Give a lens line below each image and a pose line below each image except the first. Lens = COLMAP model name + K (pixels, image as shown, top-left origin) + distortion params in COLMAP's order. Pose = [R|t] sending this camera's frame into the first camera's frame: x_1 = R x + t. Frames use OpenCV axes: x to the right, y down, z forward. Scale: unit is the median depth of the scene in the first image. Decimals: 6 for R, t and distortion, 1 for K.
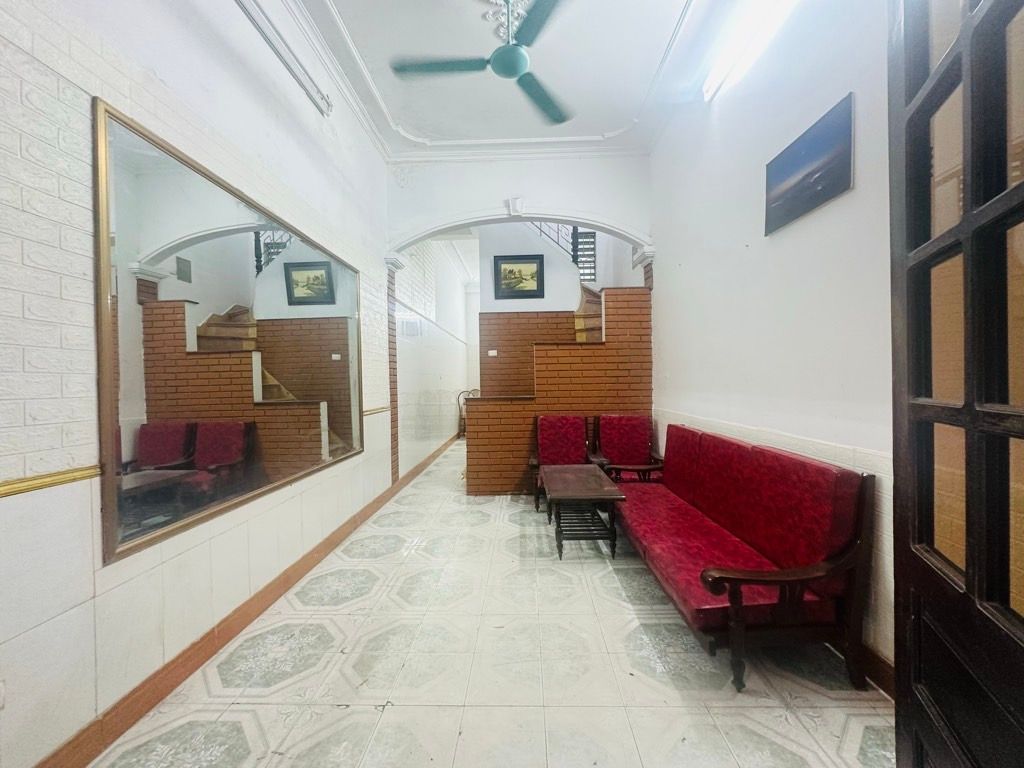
lens RADIAL K [[407.7, 0, 513.4], [0, 407.7, 382.6], [0, 0, 1]] dist [0.003473, 0.000285]
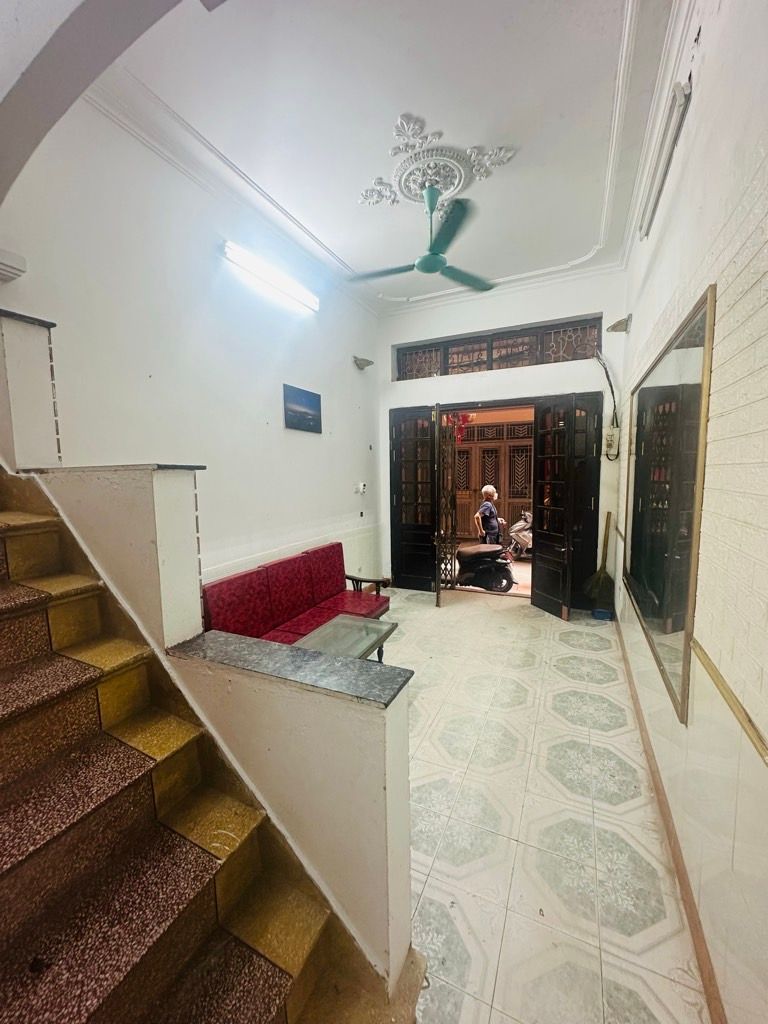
lens RADIAL K [[407.7, 0, 381.8], [0, 407.7, 512.8], [0, 0, 1]] dist [0.003473, 0.000285]
pose [[-0.915731, -0.008125, 0.401709, -0.404461], [0.037682, 0.993652, 0.105998, -0.185642], [-0.400020, 0.112203, -0.909612, 2.441688]]
